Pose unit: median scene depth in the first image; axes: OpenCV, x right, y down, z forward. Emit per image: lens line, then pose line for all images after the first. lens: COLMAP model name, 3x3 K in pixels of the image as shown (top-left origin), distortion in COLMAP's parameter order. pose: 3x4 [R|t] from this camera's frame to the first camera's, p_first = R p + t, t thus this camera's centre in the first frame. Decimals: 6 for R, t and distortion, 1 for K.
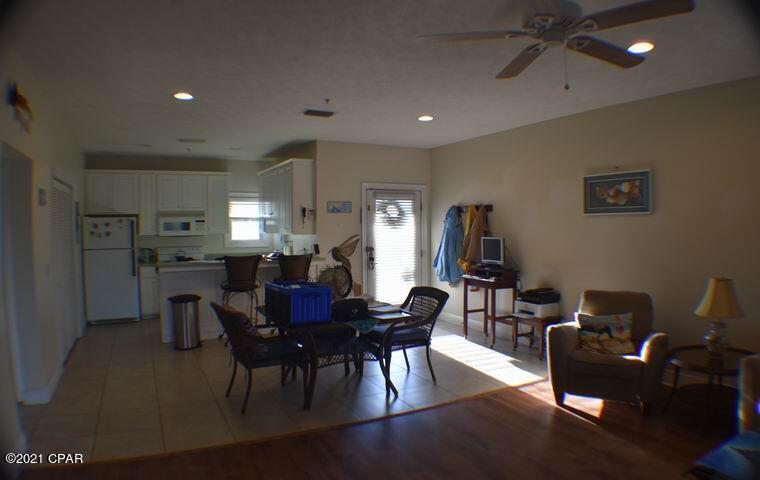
lens RADIAL K [[479.6, 0, 385.9], [0, 479.6, 242.8], [0, 0, 1]] dist [-0.155439, 0.004479]
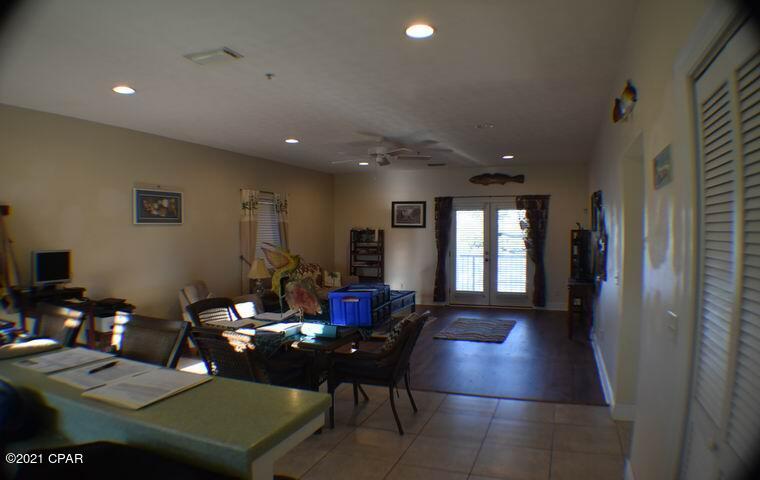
lens RADIAL K [[479.6, 0, 385.9], [0, 479.6, 242.8], [0, 0, 1]] dist [-0.155439, 0.004479]
pose [[-0.661740, -0.009217, 0.749676, -0.829953], [0.036143, 0.998370, 0.044178, -0.043887], [-0.748861, 0.056329, -0.660328, 1.359836]]
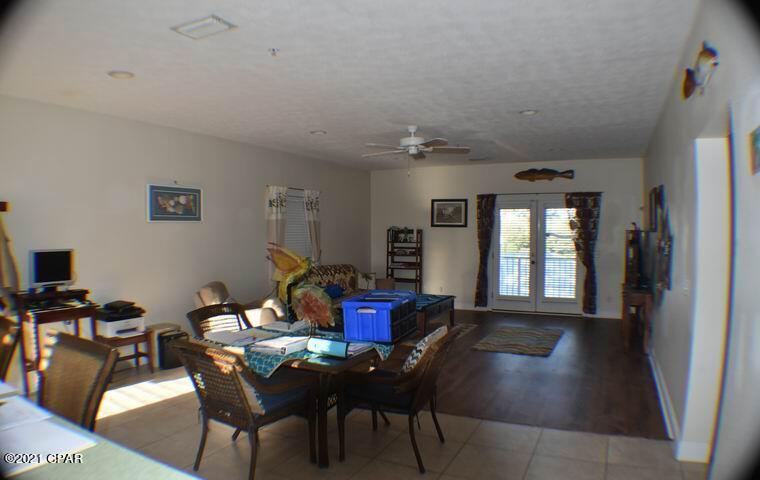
lens RADIAL K [[479.6, 0, 385.9], [0, 479.6, 242.8], [0, 0, 1]] dist [-0.155439, 0.004479]
pose [[-0.585811, -0.014144, 0.810325, -0.759595], [0.033794, 0.998552, 0.041860, -0.040311], [-0.809743, 0.051906, -0.584484, 1.252670]]
